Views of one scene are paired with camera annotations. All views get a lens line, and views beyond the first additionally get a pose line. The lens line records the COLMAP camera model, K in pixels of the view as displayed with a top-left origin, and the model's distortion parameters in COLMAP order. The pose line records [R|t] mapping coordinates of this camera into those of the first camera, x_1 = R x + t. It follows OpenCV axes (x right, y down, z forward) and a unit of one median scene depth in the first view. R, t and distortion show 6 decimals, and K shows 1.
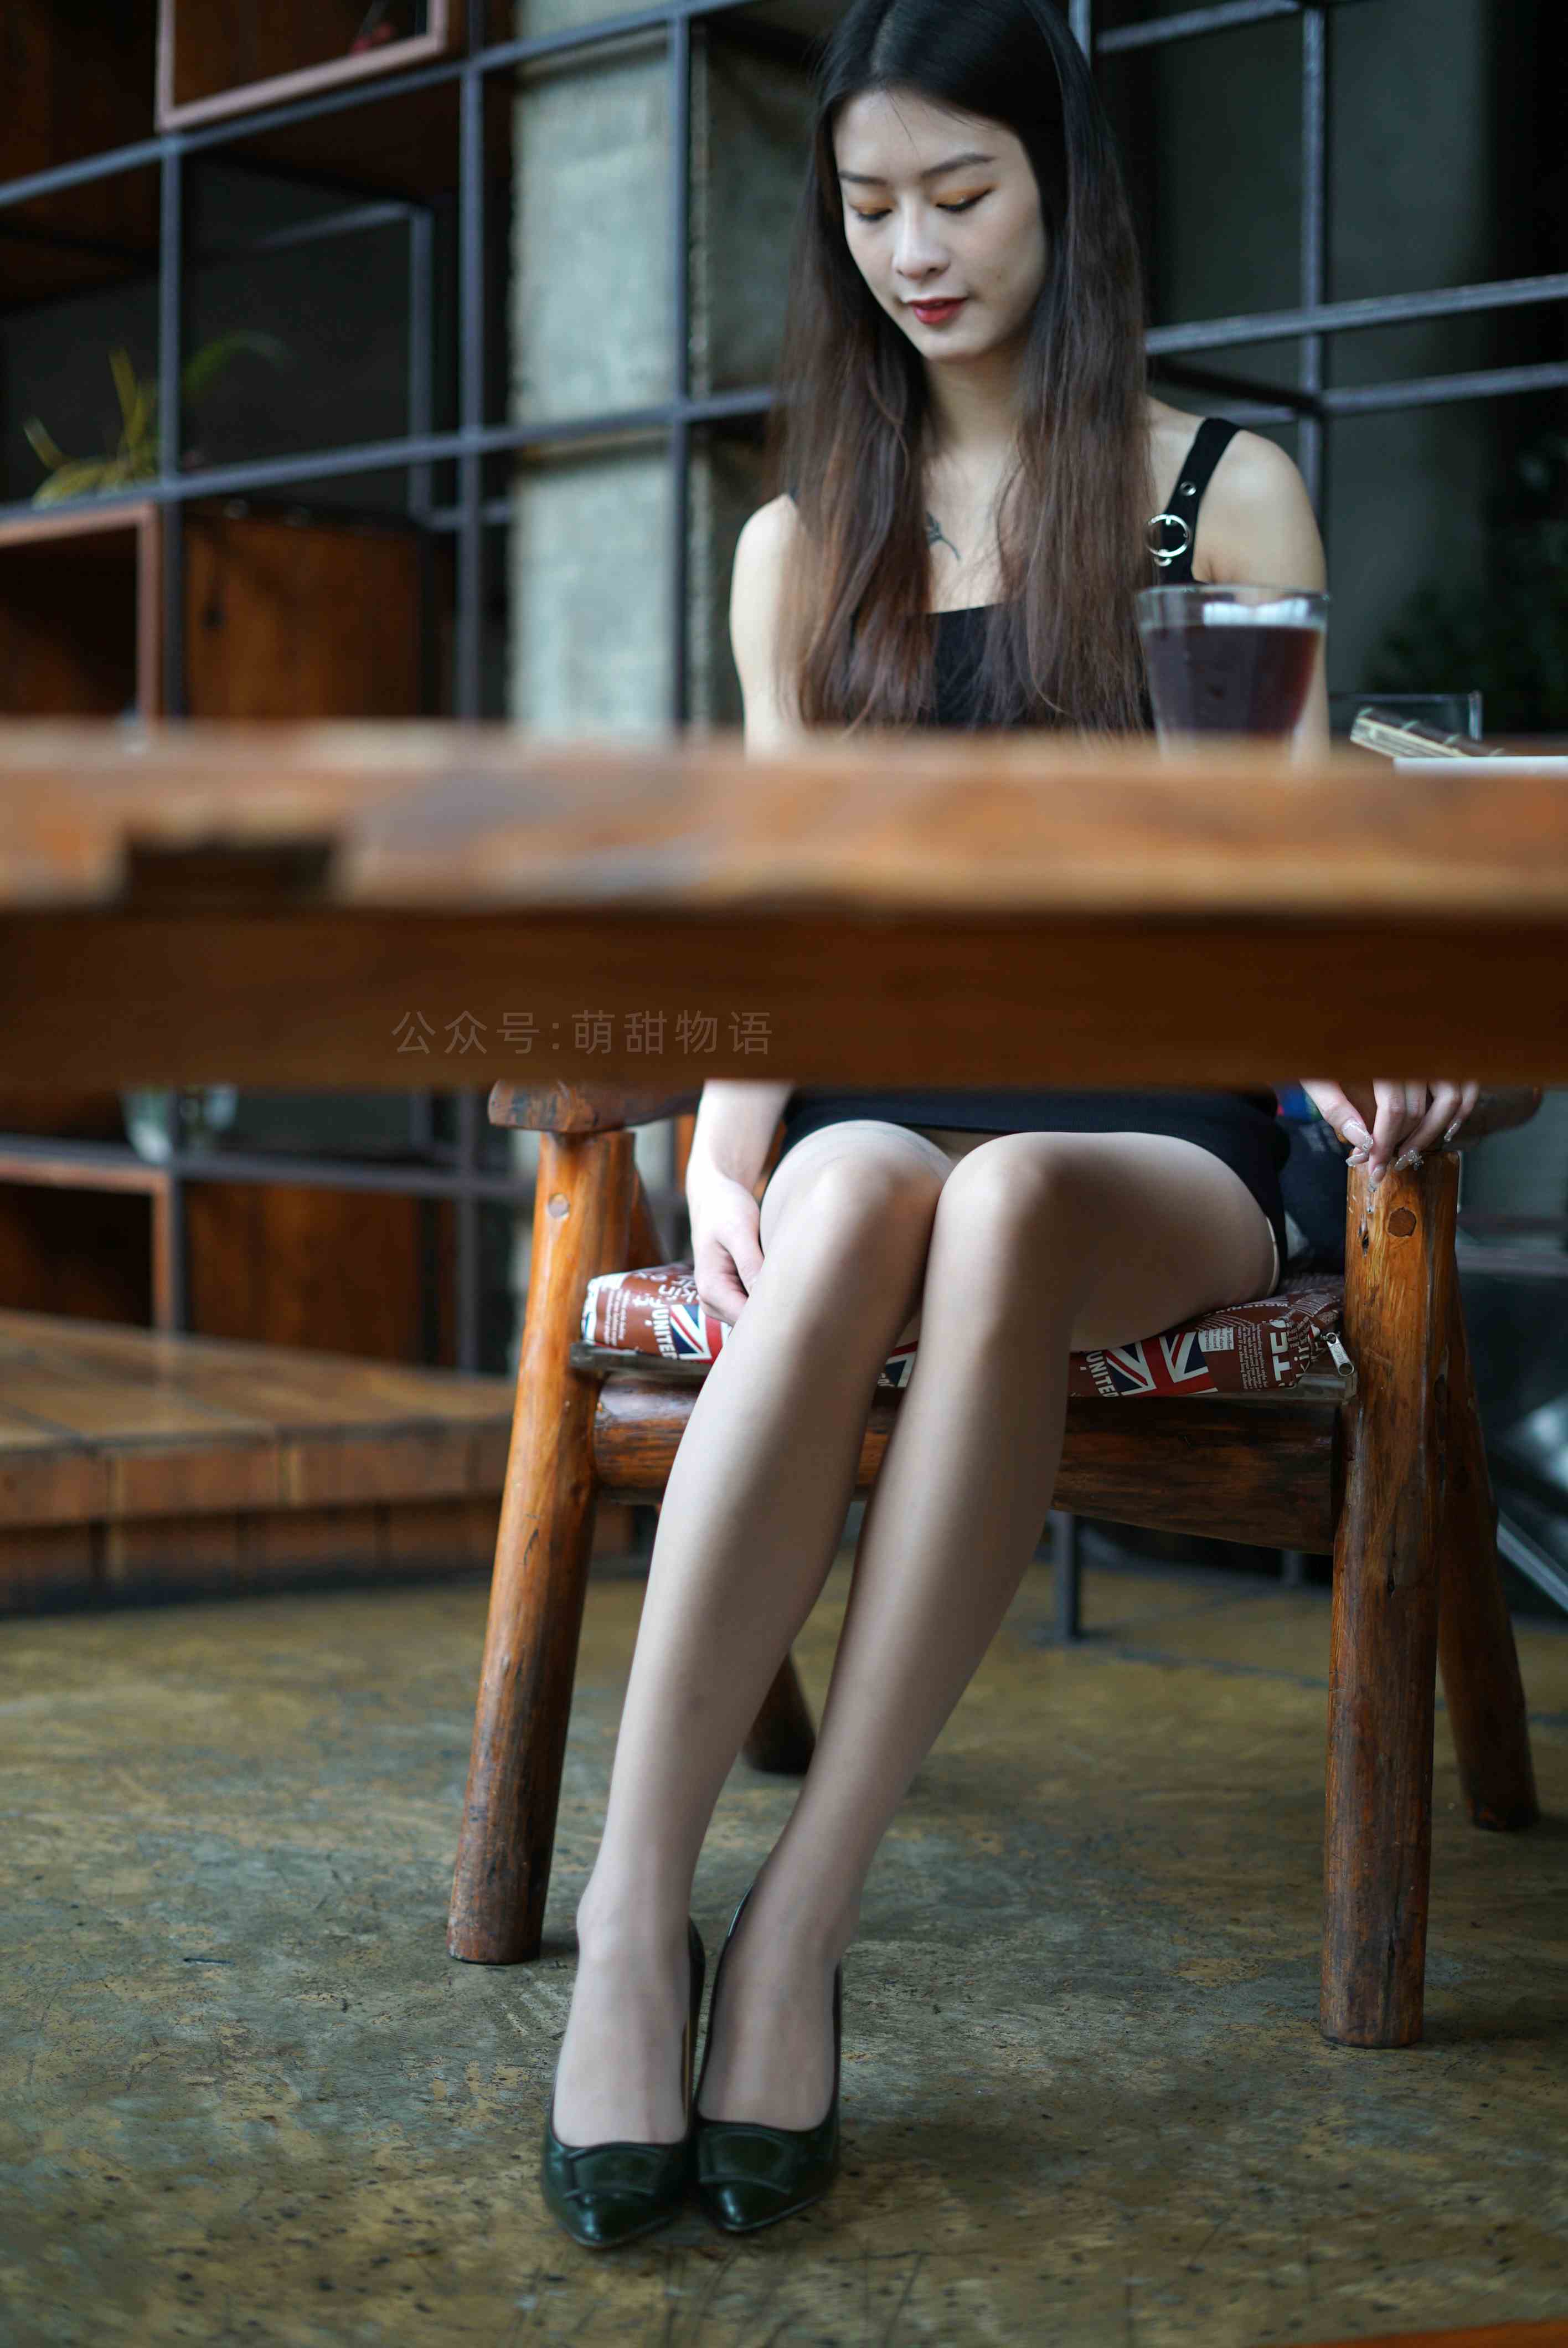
lens RADIAL K [[3445.3, 0, 780.5], [0, 3445.3, 1173.7], [0, 0, 1]] dist [-0.032414, 0.000000]
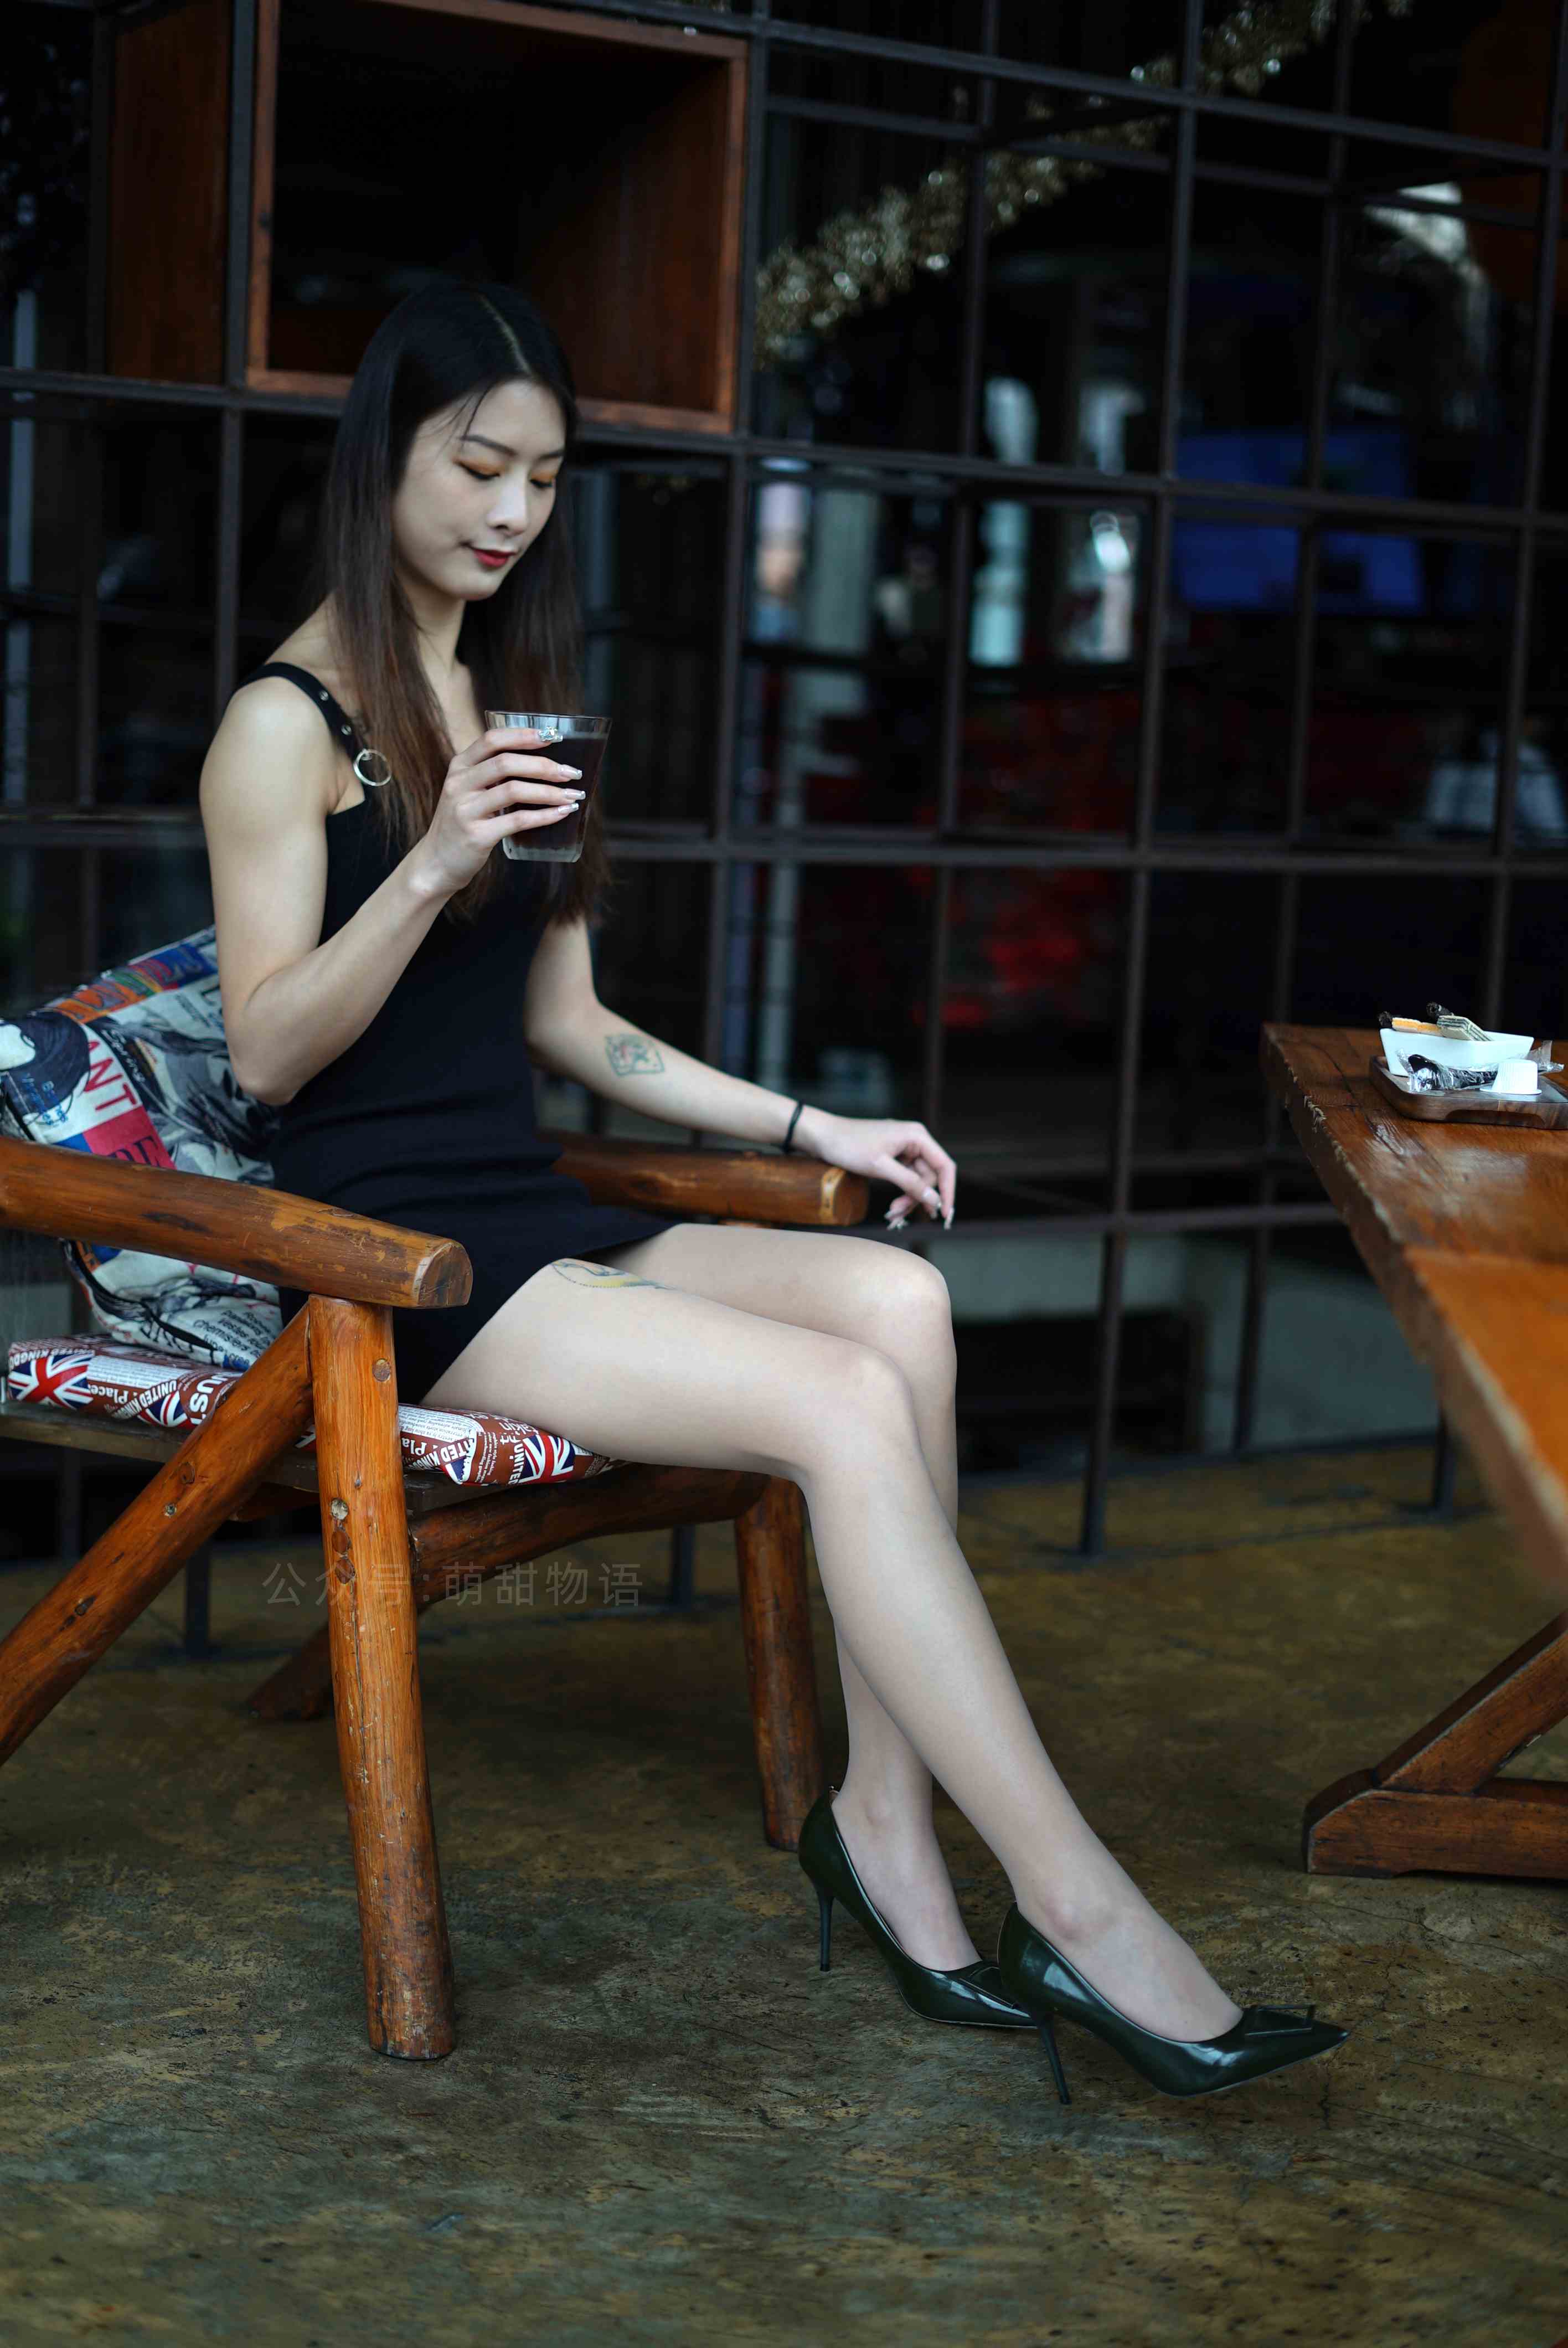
lens RADIAL K [[3445.3, 0, 783.9], [0, 3445.3, 1165.1], [0, 0, 1]] dist [-0.032414, 0.000000]
pose [[0.313540, -0.122176, 0.941682, -1.156004], [0.008935, 0.992024, 0.125733, -0.221051], [-0.949533, -0.031009, 0.312130, 0.679662]]
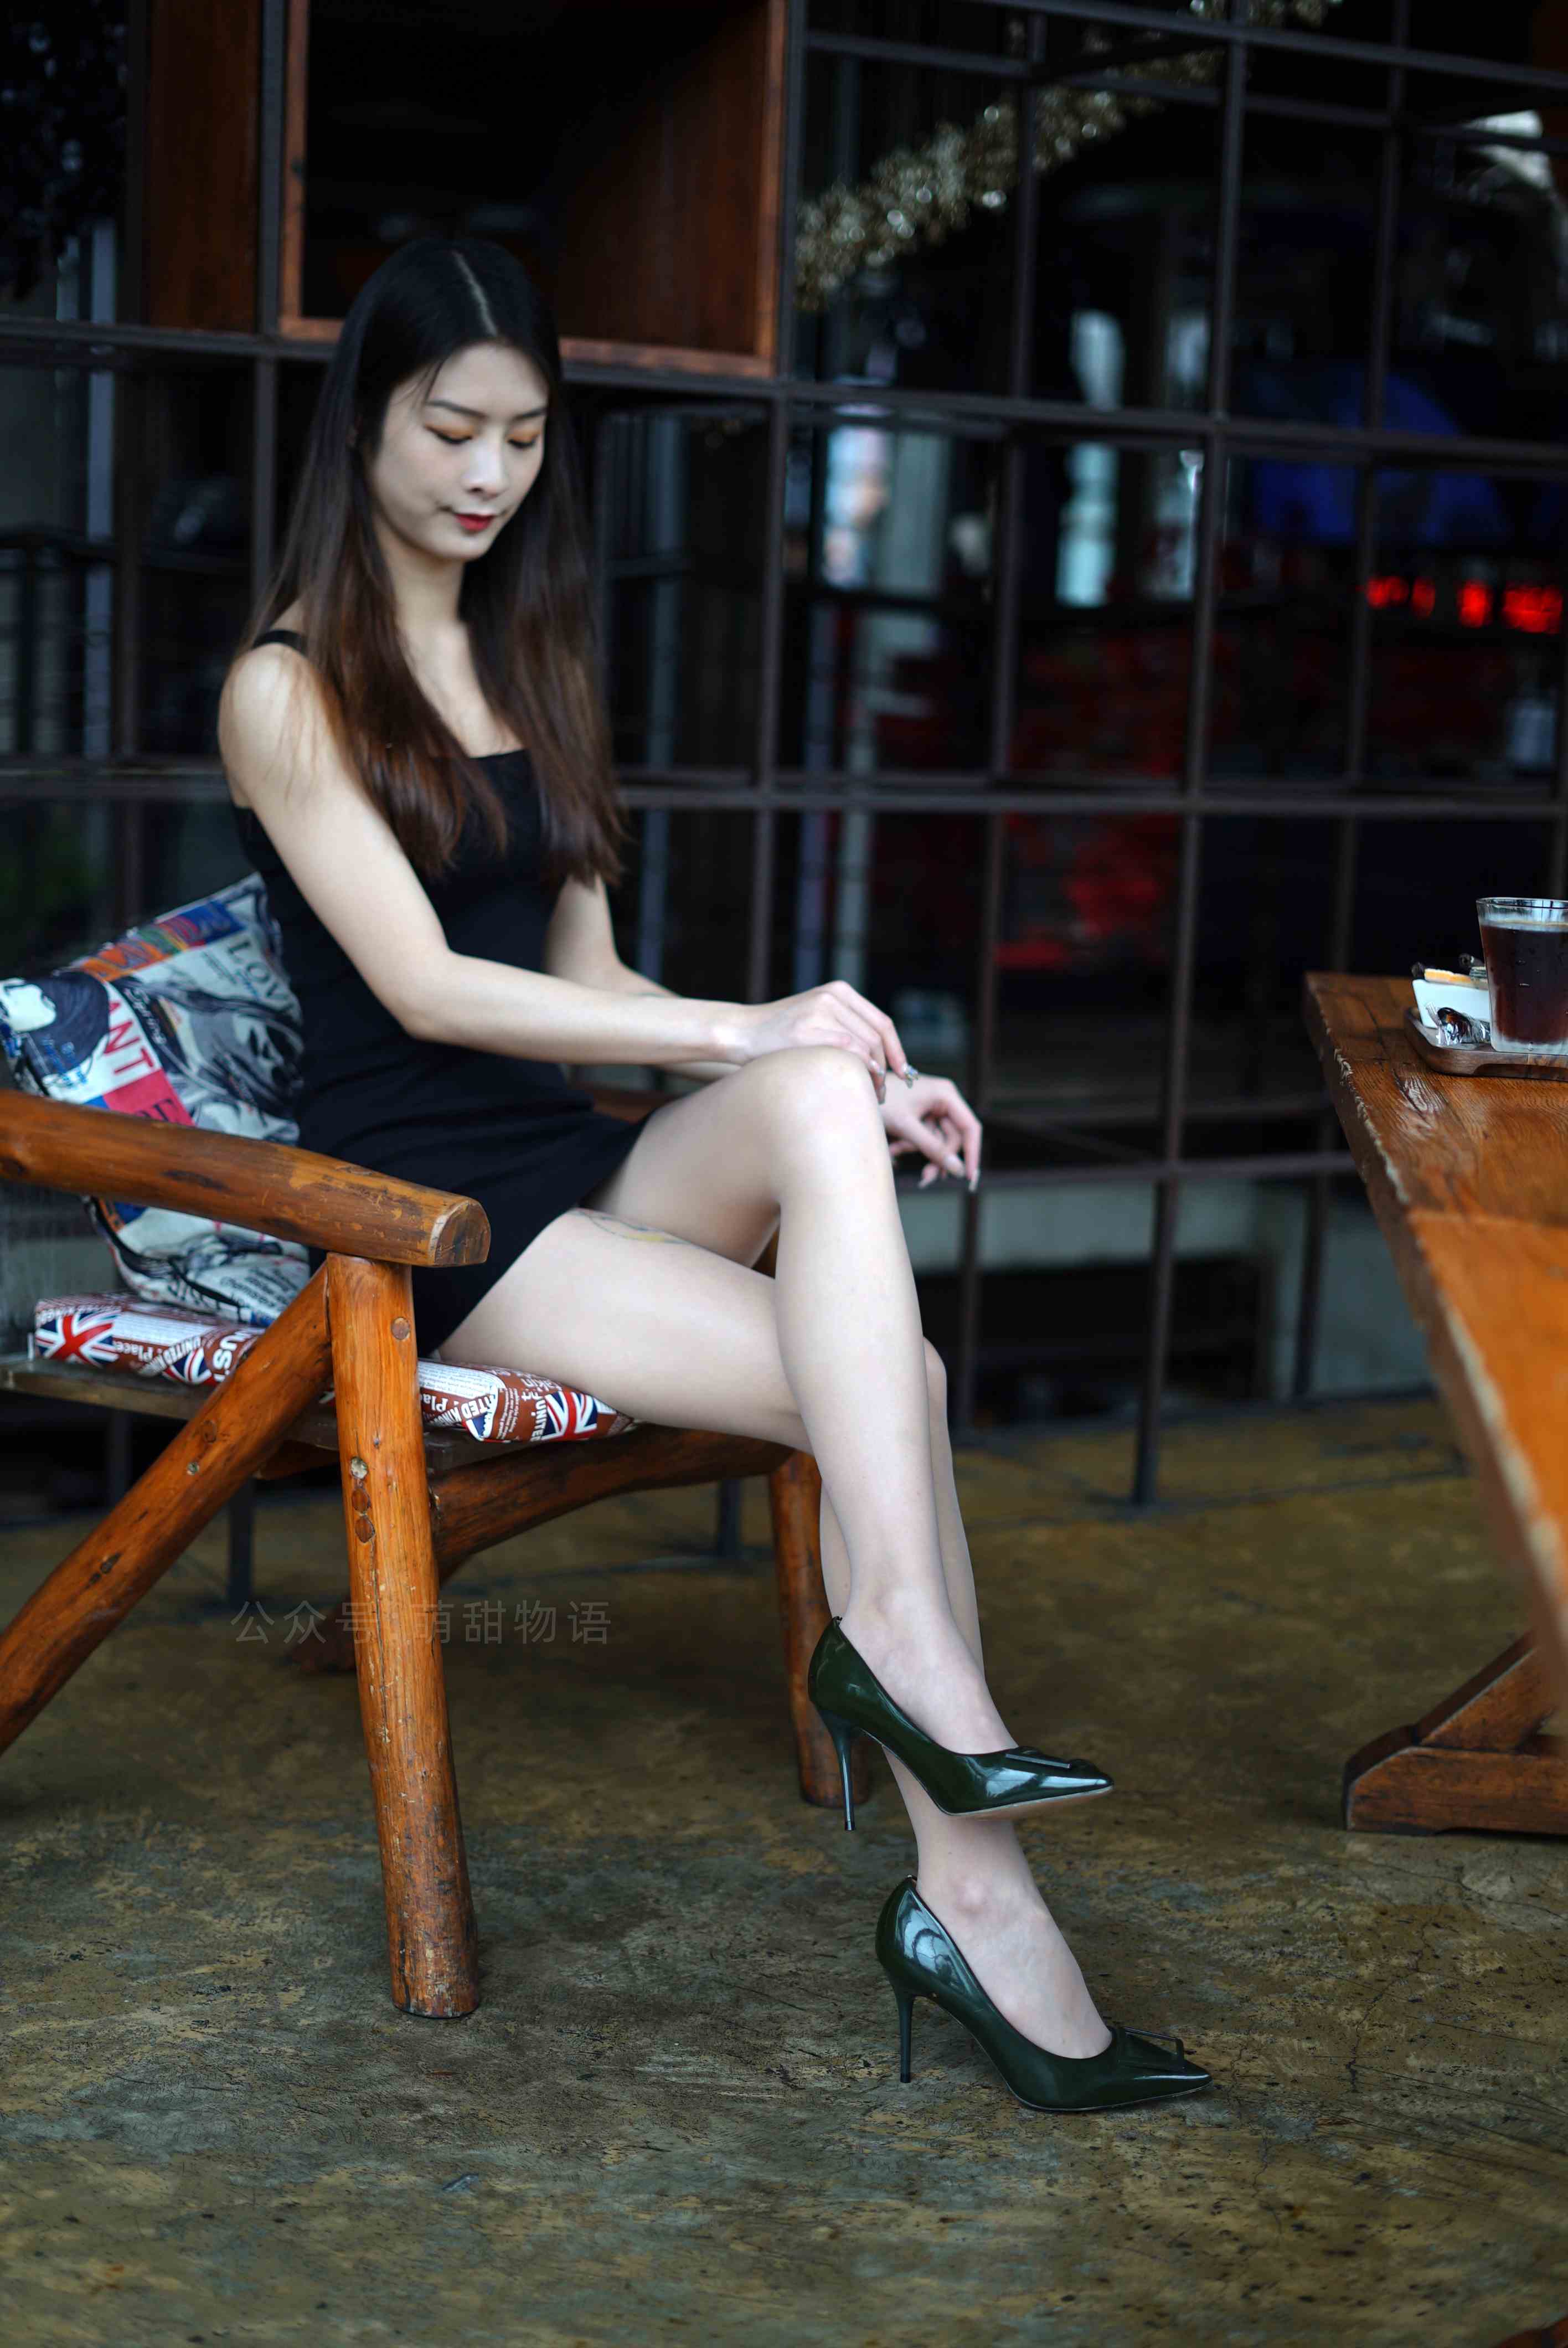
lens RADIAL K [[3445.3, 0, 782.8], [0, 3445.3, 1172.8], [0, 0, 1]] dist [-0.032414, 0.000000]
pose [[0.339344, -0.141938, 0.929892, -1.136431], [0.015577, 0.989263, 0.145316, -0.225701], [-0.940533, -0.034827, 0.337912, 0.658008]]
